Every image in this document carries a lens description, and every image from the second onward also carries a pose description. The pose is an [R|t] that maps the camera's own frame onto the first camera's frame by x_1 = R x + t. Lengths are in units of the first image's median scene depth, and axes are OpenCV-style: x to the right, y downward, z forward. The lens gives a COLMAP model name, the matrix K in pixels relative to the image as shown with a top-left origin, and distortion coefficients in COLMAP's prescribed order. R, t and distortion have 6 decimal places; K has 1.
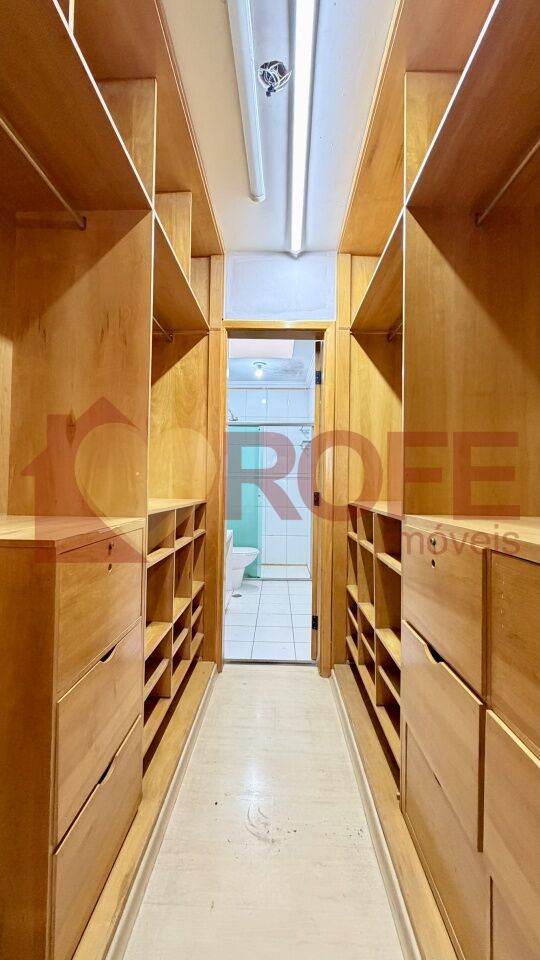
lens RADIAL K [[381.6, 0, 270.7], [0, 381.6, 478.1], [0, 0, 1]] dist [-0.002607, 0.000061]
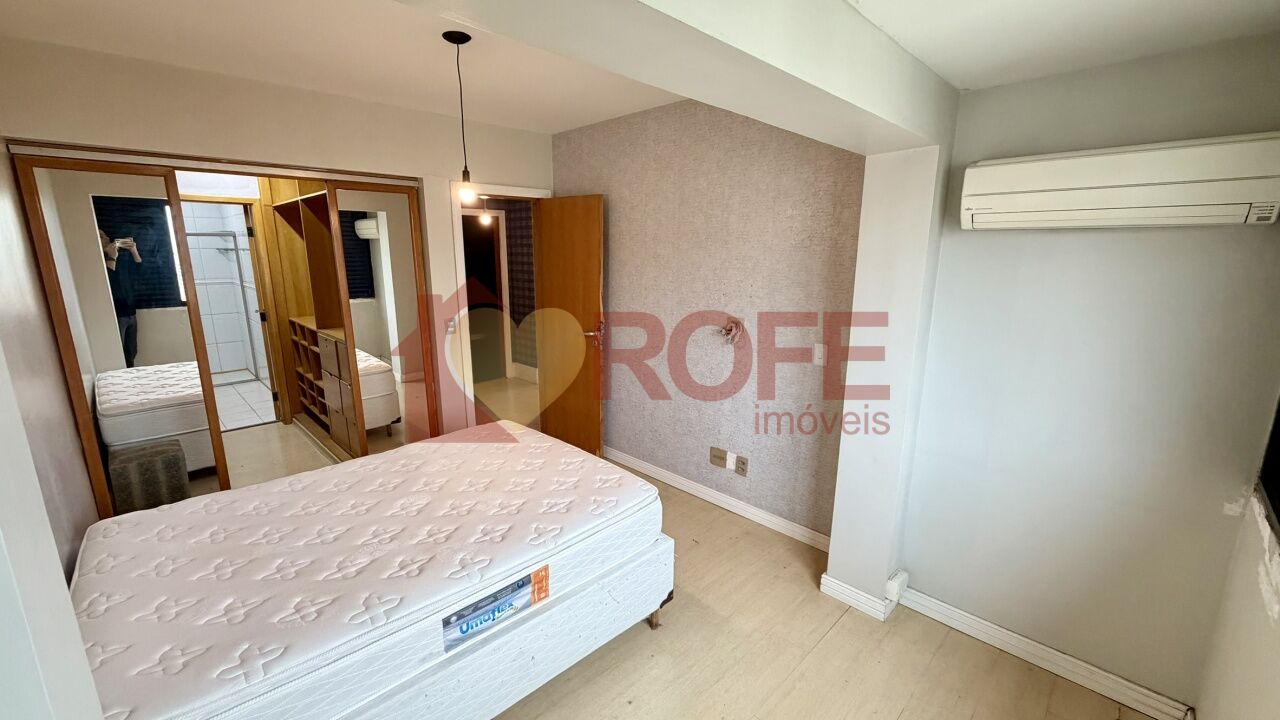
lens RADIAL K [[508.9, 0, 632.5], [0, 508.9, 360.4], [0, 0, 1]] dist [-0.002607, 0.000061]
pose [[0.696256, -0.165886, 0.698362, -0.402906], [-0.005031, 0.971777, 0.235848, -0.354977], [-0.717776, -0.167724, 0.675771, -1.951192]]
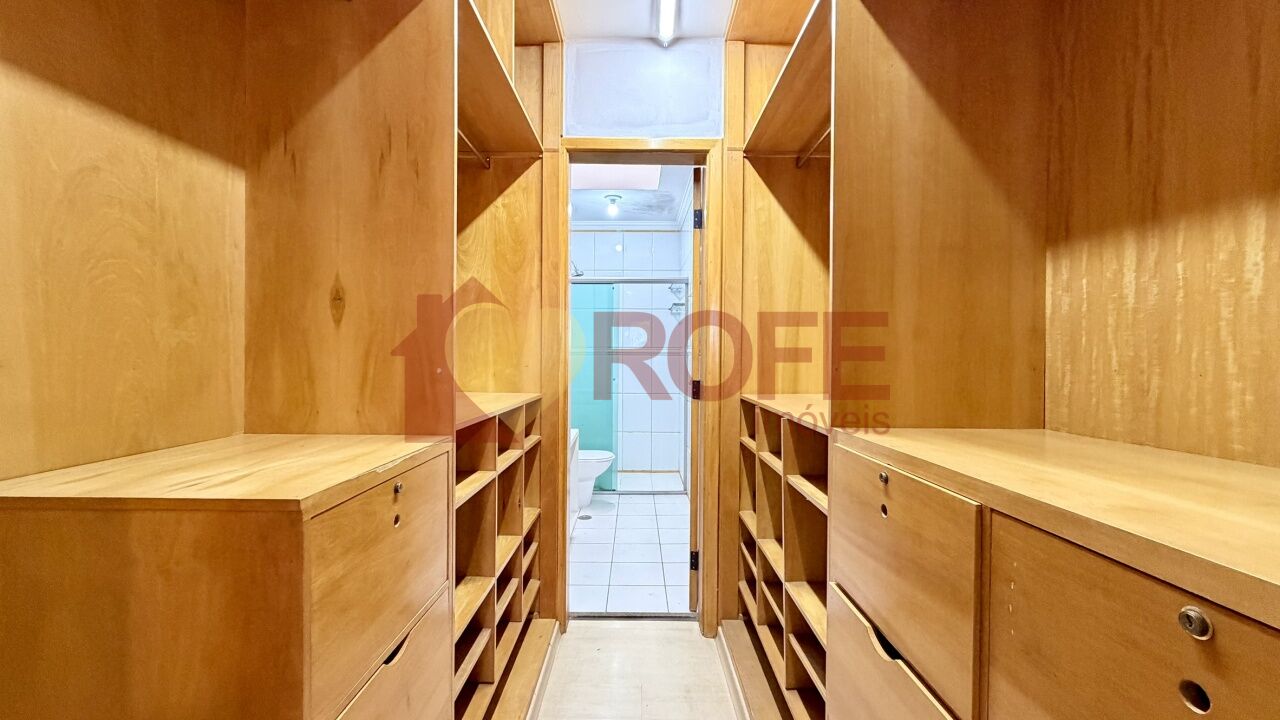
lens RADIAL K [[508.9, 0, 637.3], [0, 508.9, 363.1], [0, 0, 1]] dist [-0.002607, 0.000061]
pose [[0.999777, -0.007312, 0.019799, -0.012350], [0.006722, 0.999536, 0.029703, -0.034888], [-0.020007, -0.029563, 0.999363, 0.070363]]
